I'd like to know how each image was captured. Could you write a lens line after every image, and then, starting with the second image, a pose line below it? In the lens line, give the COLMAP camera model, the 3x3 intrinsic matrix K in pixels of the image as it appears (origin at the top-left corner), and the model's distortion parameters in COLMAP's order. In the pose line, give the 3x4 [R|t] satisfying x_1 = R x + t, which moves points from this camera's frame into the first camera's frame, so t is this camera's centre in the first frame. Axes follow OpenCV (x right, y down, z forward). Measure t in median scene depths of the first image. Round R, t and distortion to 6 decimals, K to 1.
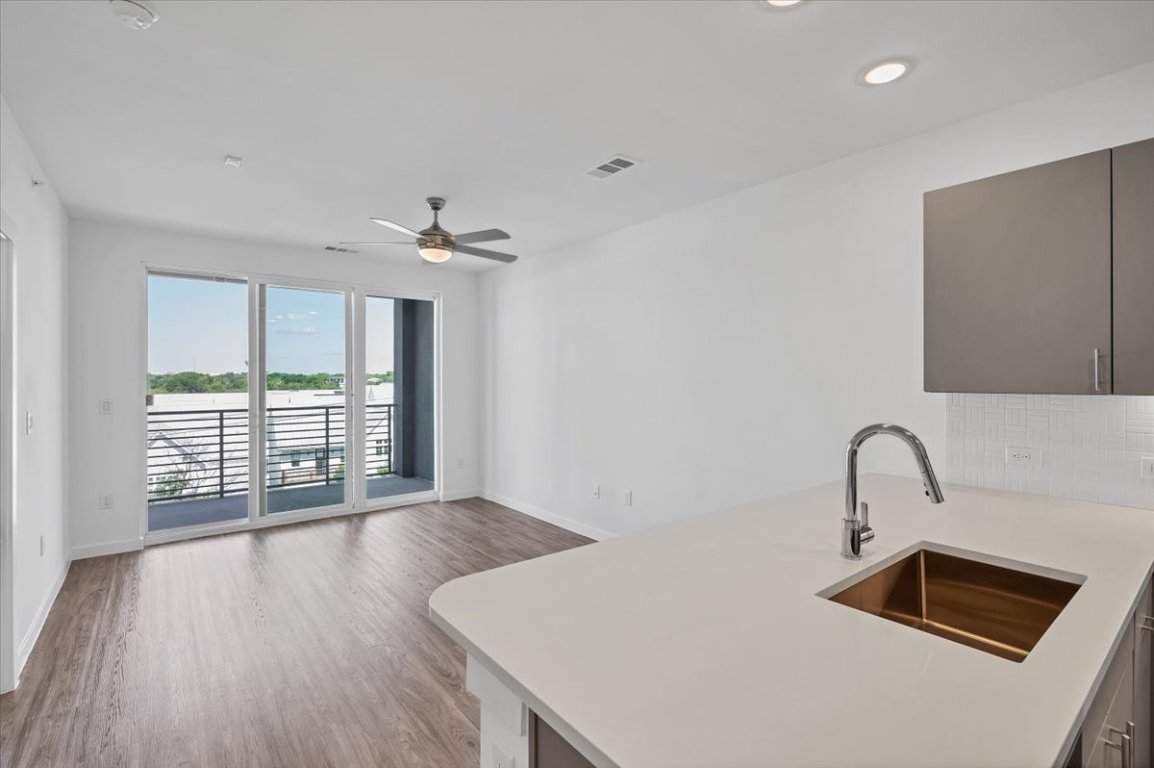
lens RADIAL K [[526.3, 0, 577.0], [0, 526.3, 384.0], [0, 0, 1]] dist [0.010052, 0.000031]
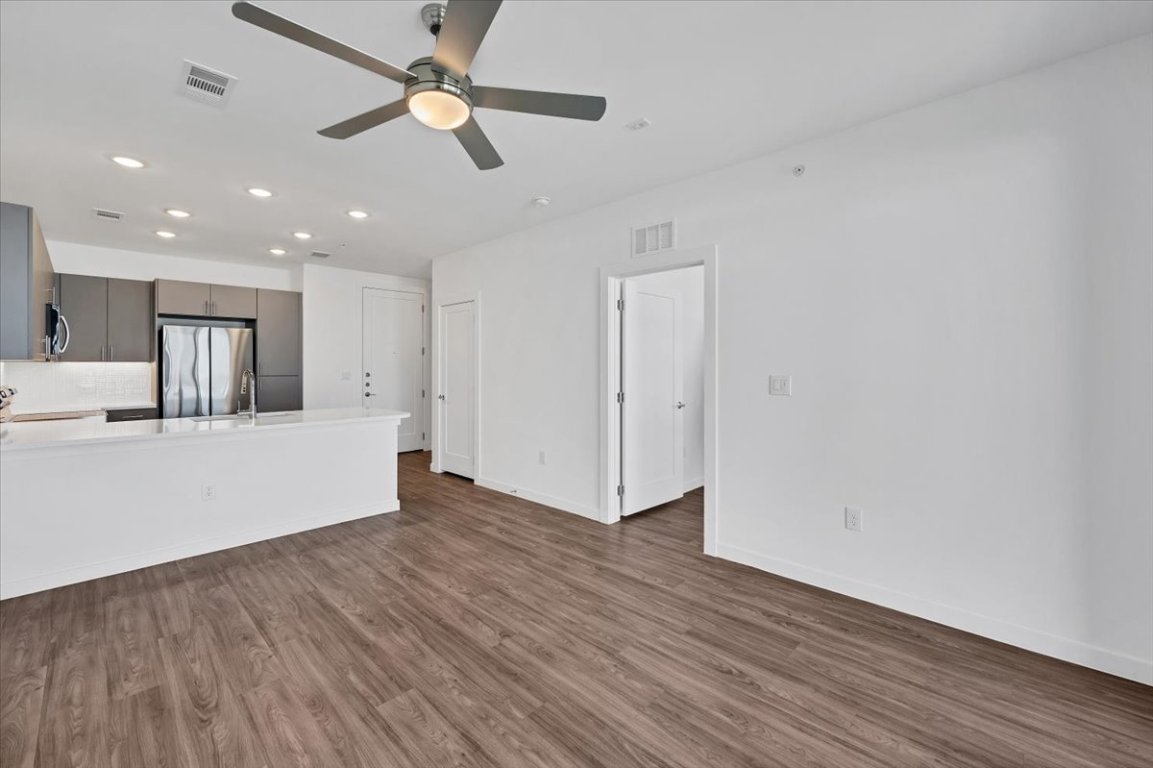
lens RADIAL K [[477.9, 0, 579.8], [0, 477.9, 364.3], [0, 0, 1]] dist [0.001228, 0.000126]
pose [[-0.991015, 0.005192, -0.133648, -0.710674], [0.004270, 0.999965, 0.007185, 0.027734], [0.133681, 0.006550, -0.991003, 3.128269]]
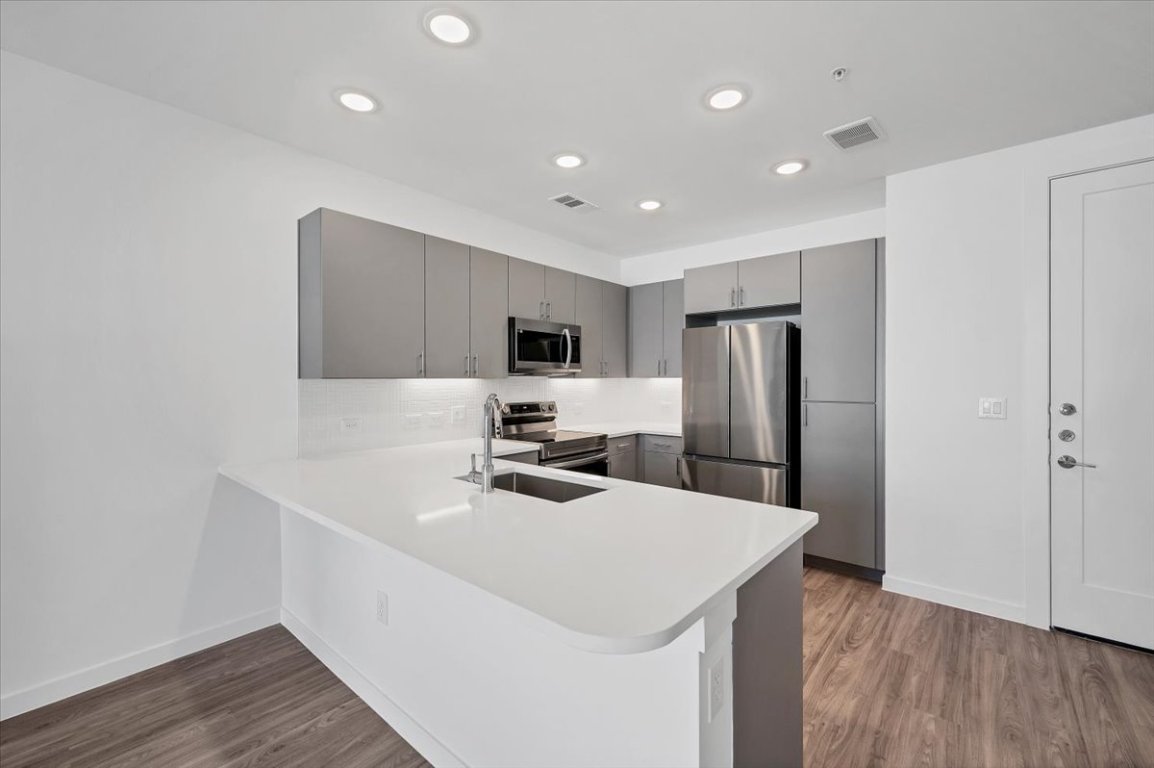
lens RADIAL K [[471.7, 0, 577.2], [0, 471.7, 380.3], [0, 0, 1]] dist [-0.001604, 0.000061]
pose [[-0.196377, -0.000239, 0.980528, -0.632962], [0.010183, 0.999946, 0.002283, 0.026472], [-0.980476, 0.010433, -0.196364, 0.879542]]
